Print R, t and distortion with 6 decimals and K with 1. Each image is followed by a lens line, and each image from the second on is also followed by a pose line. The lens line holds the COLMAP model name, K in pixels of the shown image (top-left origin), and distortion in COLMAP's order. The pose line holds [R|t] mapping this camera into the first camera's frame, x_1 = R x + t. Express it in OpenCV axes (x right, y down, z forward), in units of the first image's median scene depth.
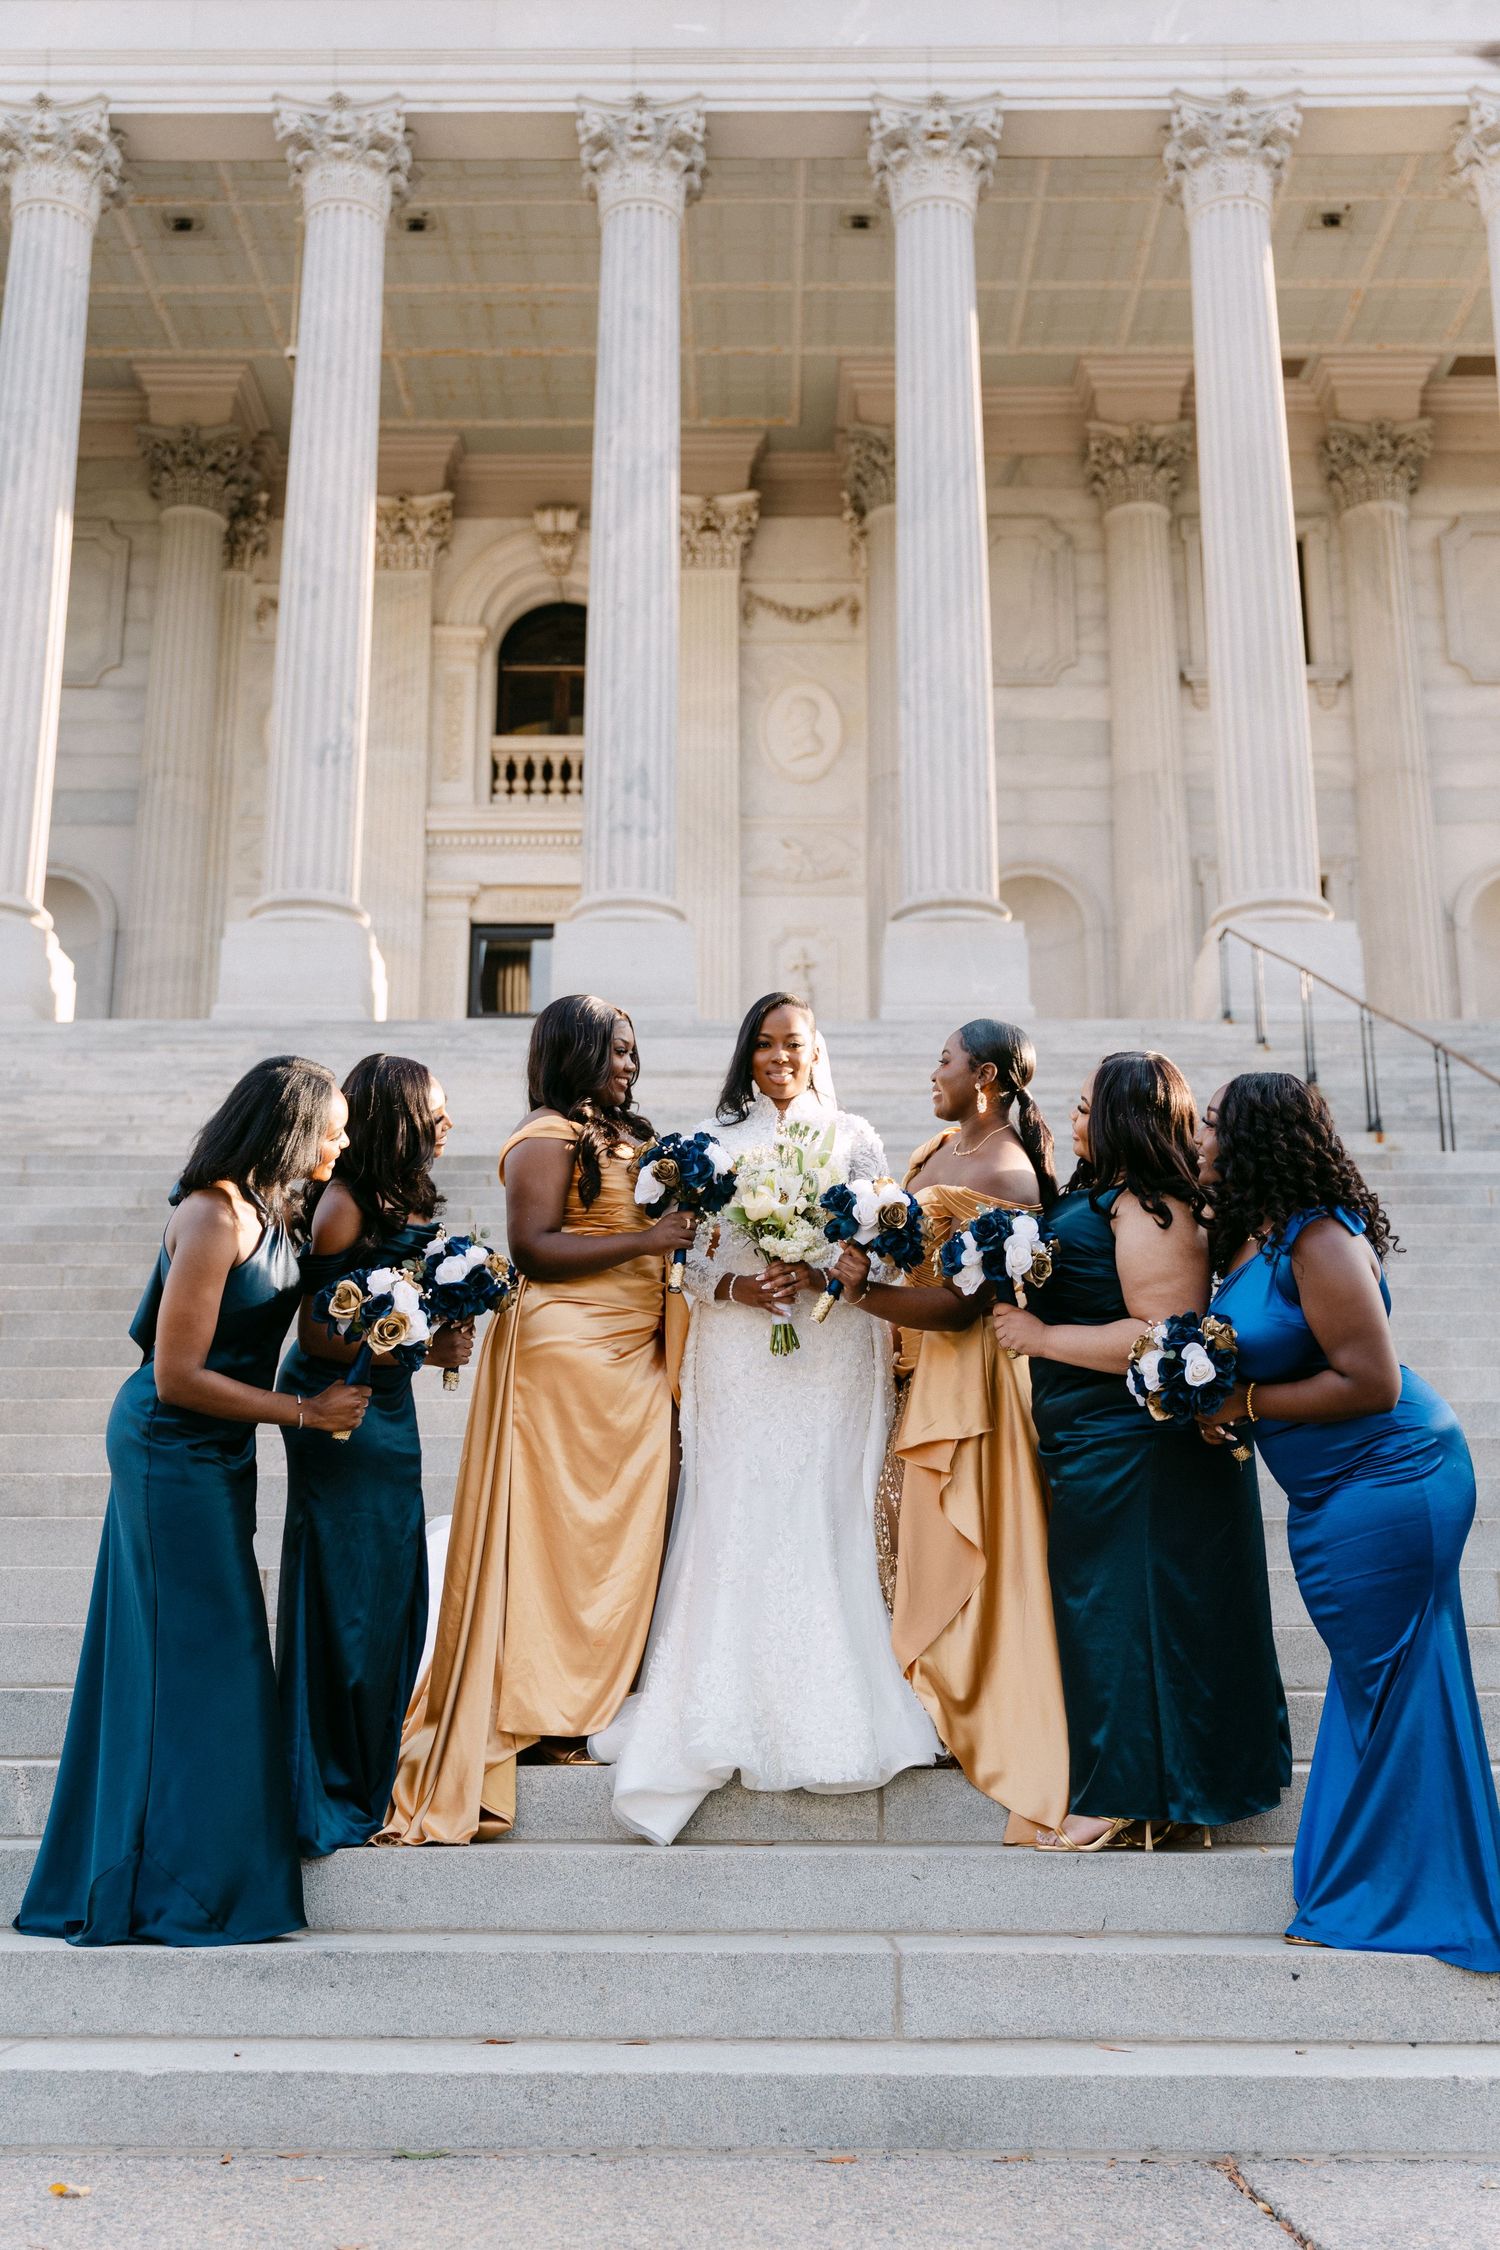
lens RADIAL K [[2252.9, 0, 750.2], [0, 2252.9, 1114.4], [0, 0, 1]] dist [0.038444, 0.000000]
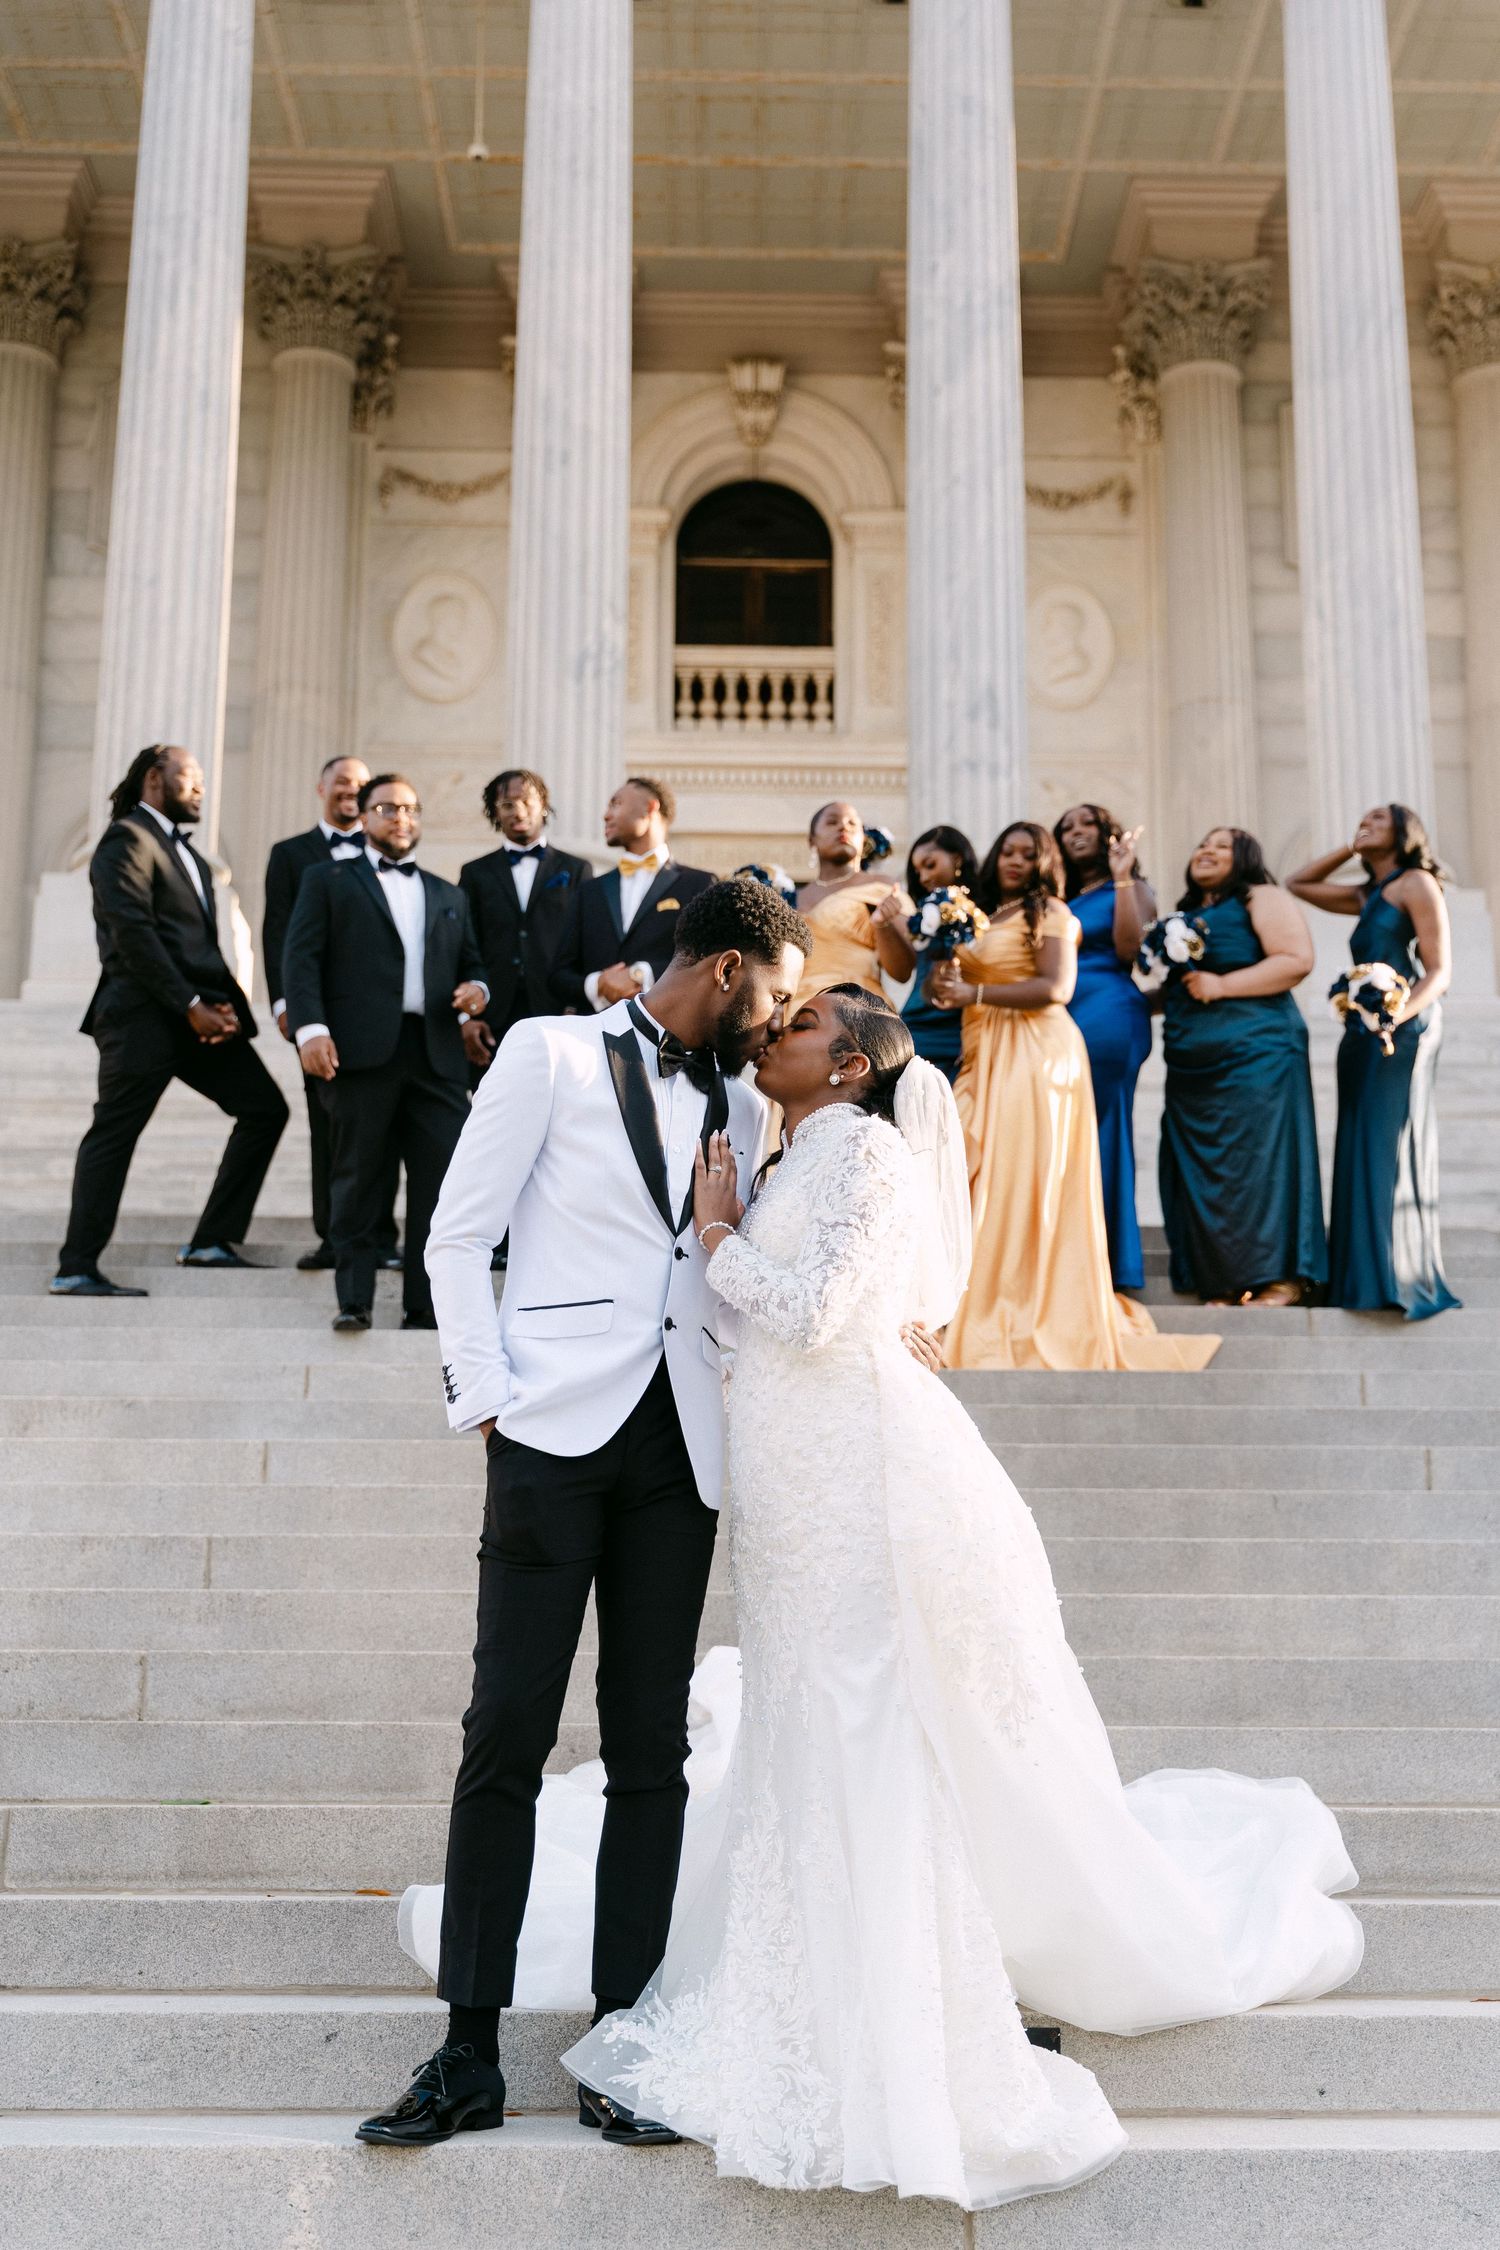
lens RADIAL K [[2612.4, 0, 749.7], [0, 2612.4, 1134.2], [0, 0, 1]] dist [0.061652, 0.000000]
pose [[0.999408, 0.010074, 0.032888, -0.123993], [-0.010584, 0.999826, 0.015366, -0.009313], [-0.032728, -0.015705, 0.999341, 0.070357]]
